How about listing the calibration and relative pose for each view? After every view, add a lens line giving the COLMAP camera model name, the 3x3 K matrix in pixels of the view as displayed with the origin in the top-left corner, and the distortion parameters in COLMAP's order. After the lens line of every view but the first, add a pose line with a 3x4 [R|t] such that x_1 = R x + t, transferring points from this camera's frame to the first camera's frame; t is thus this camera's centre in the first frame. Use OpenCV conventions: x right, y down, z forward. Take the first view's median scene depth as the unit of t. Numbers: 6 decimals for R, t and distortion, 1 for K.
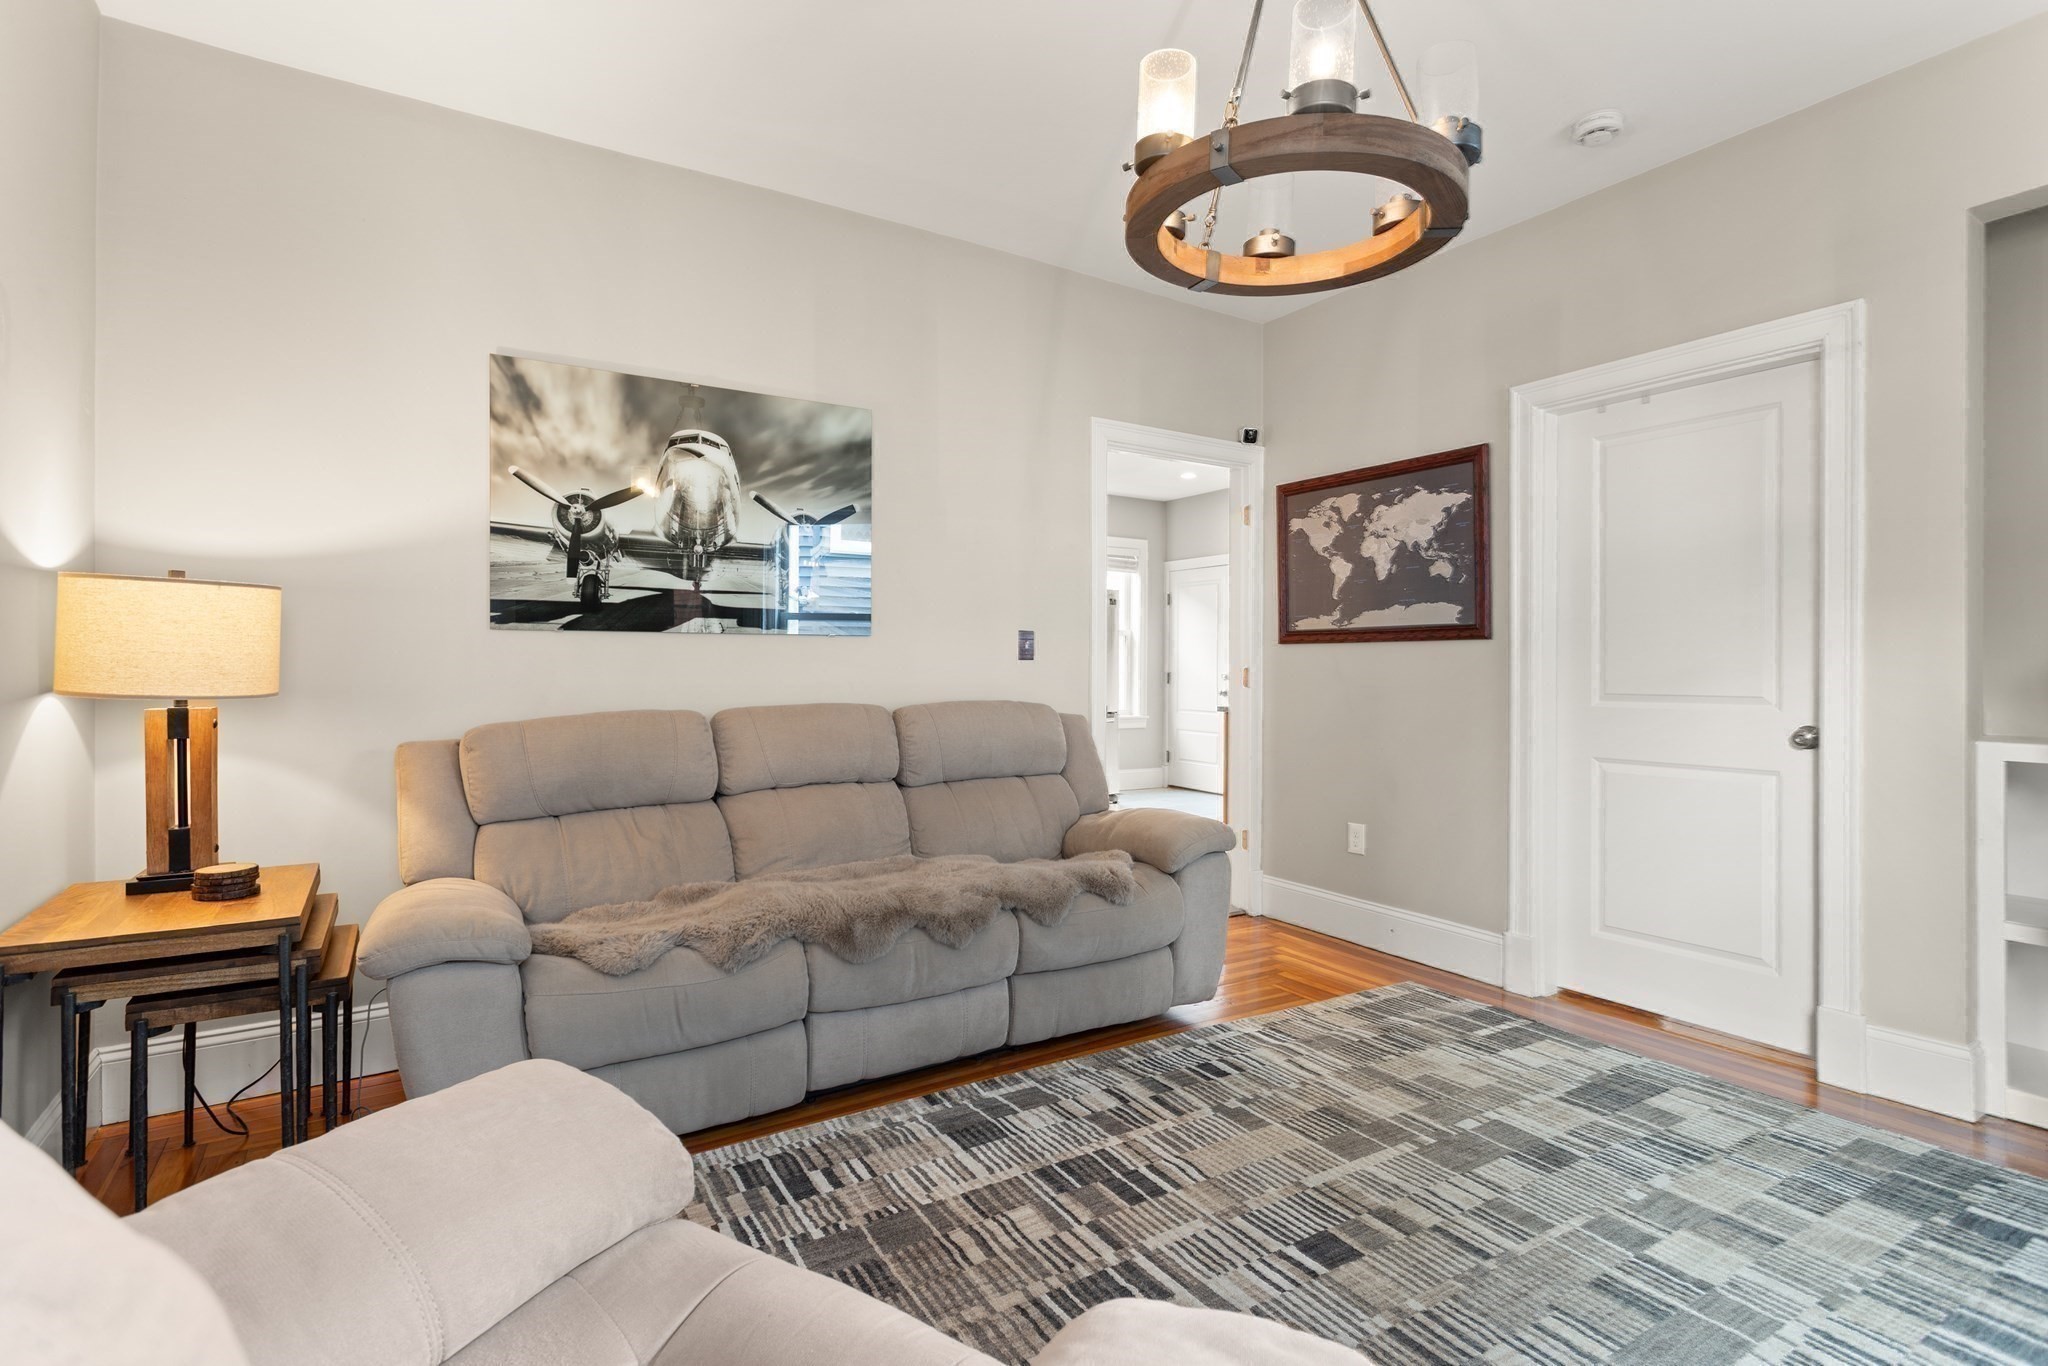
lens RADIAL K [[989.2, 0, 1027.3], [0, 989.2, 686.1], [0, 0, 1]] dist [0.000052, 0.001528]
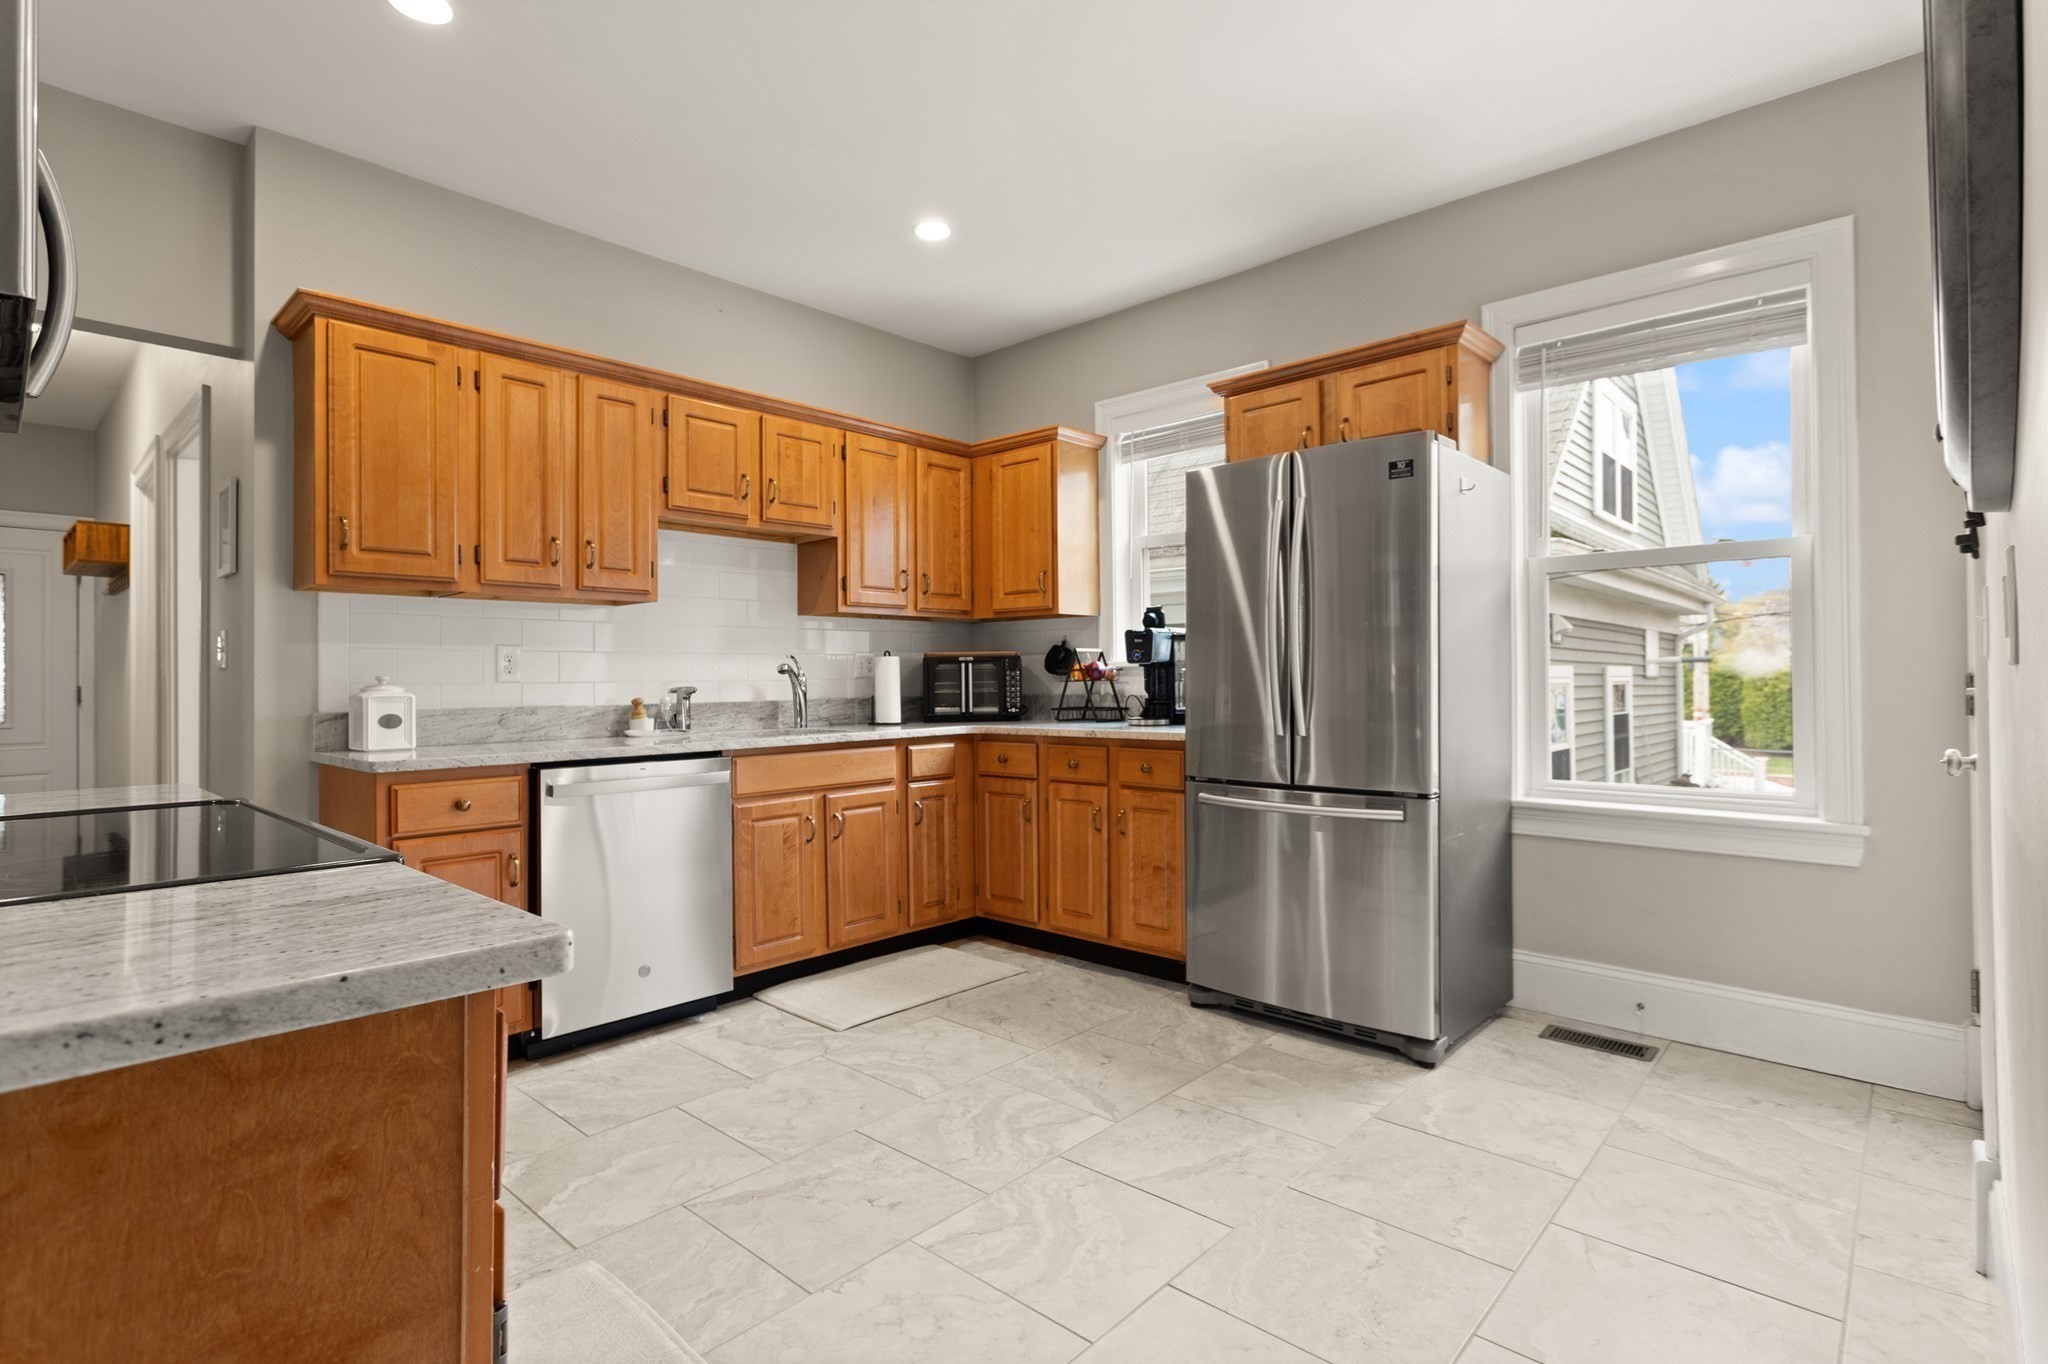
lens RADIAL K [[989.2, 0, 1015.9], [0, 989.2, 669.1], [0, 0, 1]] dist [0.000052, 0.001528]
pose [[0.251586, -0.001960, -0.967833, 1.288728], [-0.012987, 0.999901, -0.005401, -0.040910], [0.967748, 0.013929, 0.251535, 2.644116]]
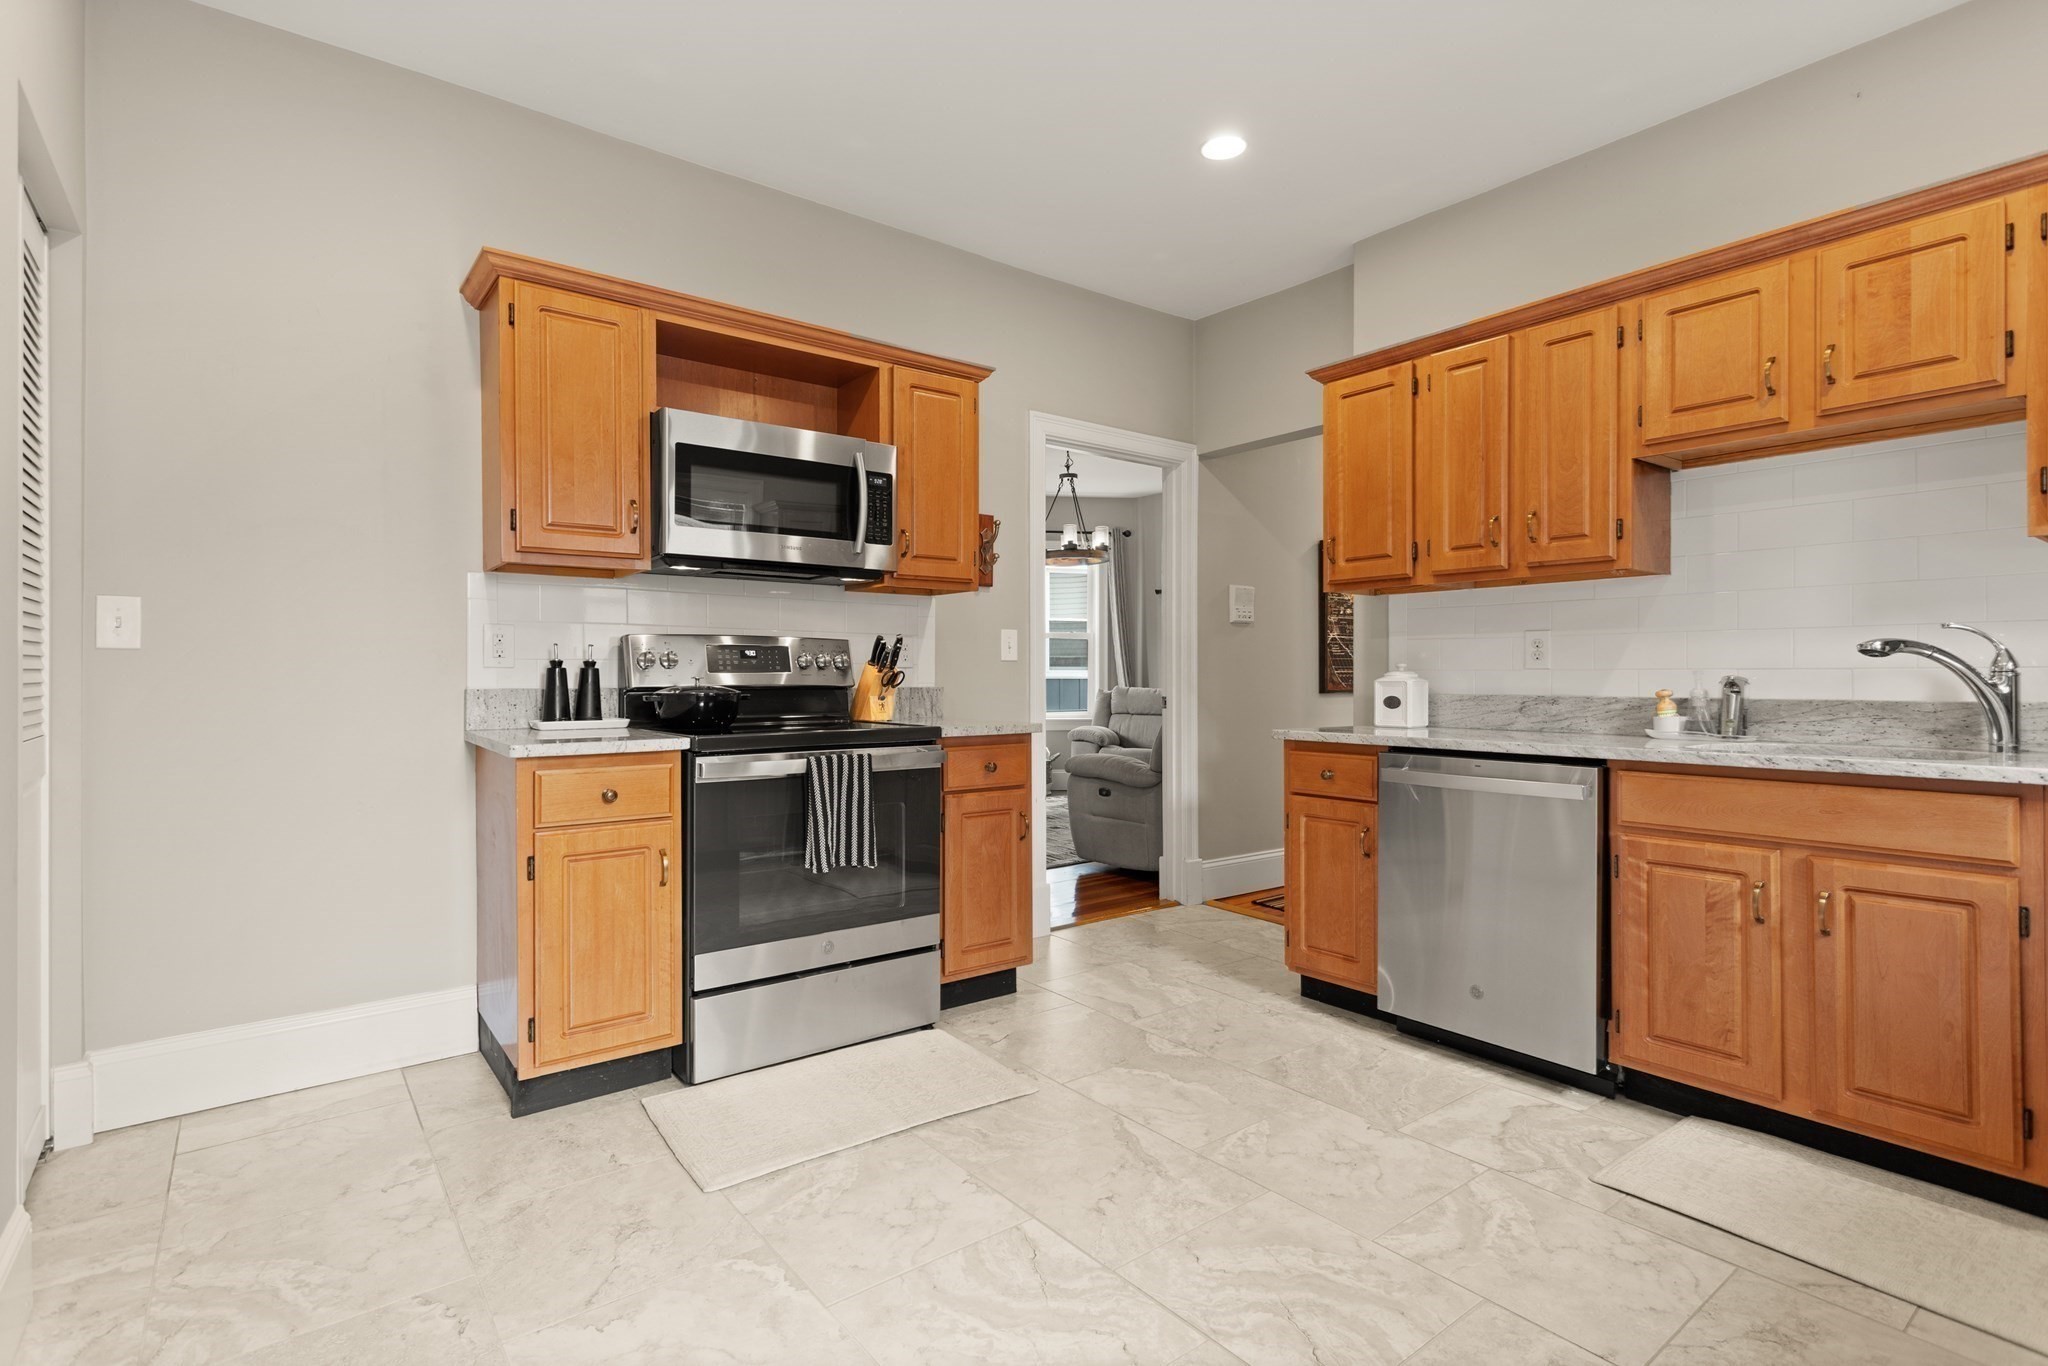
lens RADIAL K [[989.2, 0, 1028.5], [0, 989.2, 674.5], [0, 0, 1]] dist [0.000052, 0.001528]
pose [[-0.995731, 0.007763, -0.091980, 0.574381], [0.006193, 0.999830, 0.017343, -0.041189], [0.092099, 0.016699, -0.995610, 3.556162]]
